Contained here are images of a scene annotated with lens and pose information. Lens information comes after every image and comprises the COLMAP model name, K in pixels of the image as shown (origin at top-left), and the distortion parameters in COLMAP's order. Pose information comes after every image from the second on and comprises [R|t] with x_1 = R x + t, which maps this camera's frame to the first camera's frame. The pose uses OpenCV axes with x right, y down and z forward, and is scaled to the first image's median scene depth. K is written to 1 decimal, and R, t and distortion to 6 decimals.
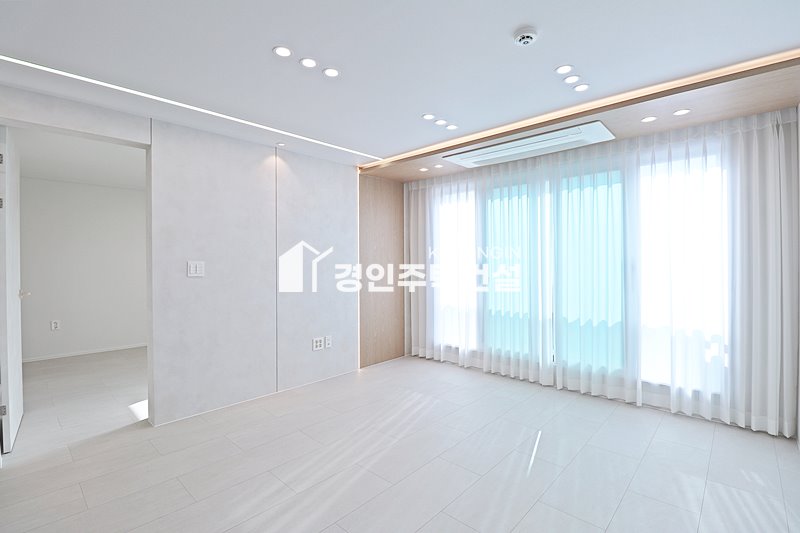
lens RADIAL K [[367.8, 0, 403.9], [0, 367.8, 262.0], [0, 0, 1]] dist [-0.002004, -0.015266]
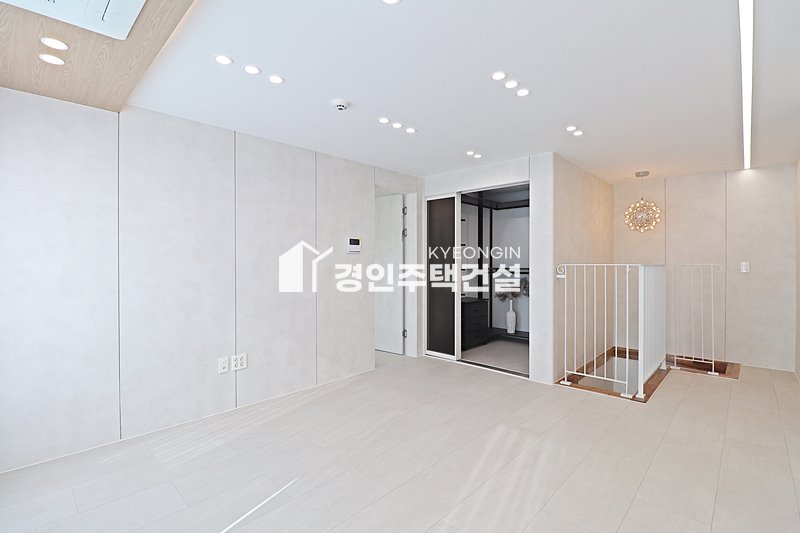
lens RADIAL K [[368.1, 0, 401.6], [0, 368.1, 265.3], [0, 0, 1]] dist [-0.015486, -0.000941]
pose [[-0.999821, 0.004736, 0.018294, 0.040212], [0.005043, 0.999846, 0.016795, -0.004935], [-0.018211, 0.016884, -0.999692, 1.319028]]
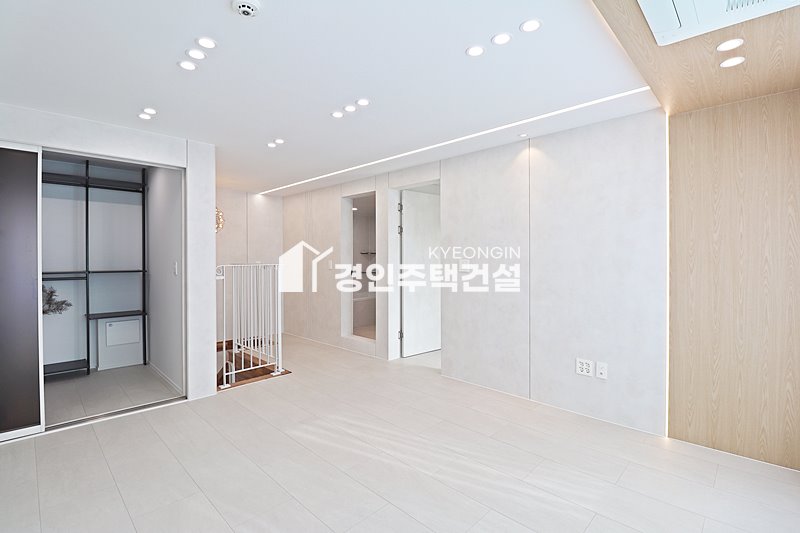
lens RADIAL K [[367.8, 0, 403.9], [0, 367.8, 262.0], [0, 0, 1]] dist [-0.002004, -0.015266]
pose [[-0.024235, 0.012806, -0.999624, 0.641156], [-0.000935, 0.999917, 0.012833, -0.009536], [0.999706, 0.001246, -0.024221, 0.751845]]
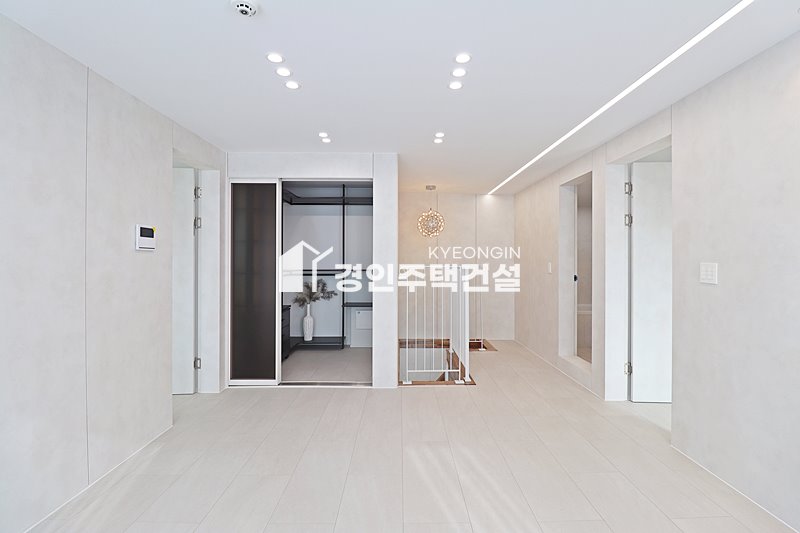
lens RADIAL K [[367.8, 0, 403.9], [0, 367.8, 262.0], [0, 0, 1]] dist [-0.002004, -0.015266]
pose [[-0.730117, 0.005240, -0.683302, 0.349326], [-0.000877, 0.999963, 0.008606, -0.008558], [0.683322, 0.006882, -0.730085, 1.017385]]
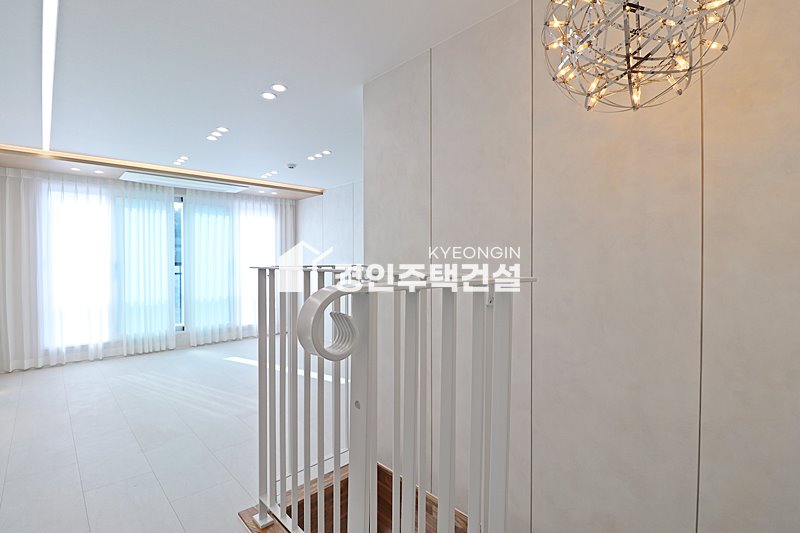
lens RADIAL K [[367.8, 0, 403.9], [0, 367.8, 262.0], [0, 0, 1]] dist [-0.002004, -0.015266]
pose [[0.058726, 0.001408, 0.998273, -1.113962], [0.005514, 0.999983, -0.001735, 0.008576], [-0.998259, 0.005606, 0.058717, 0.064057]]
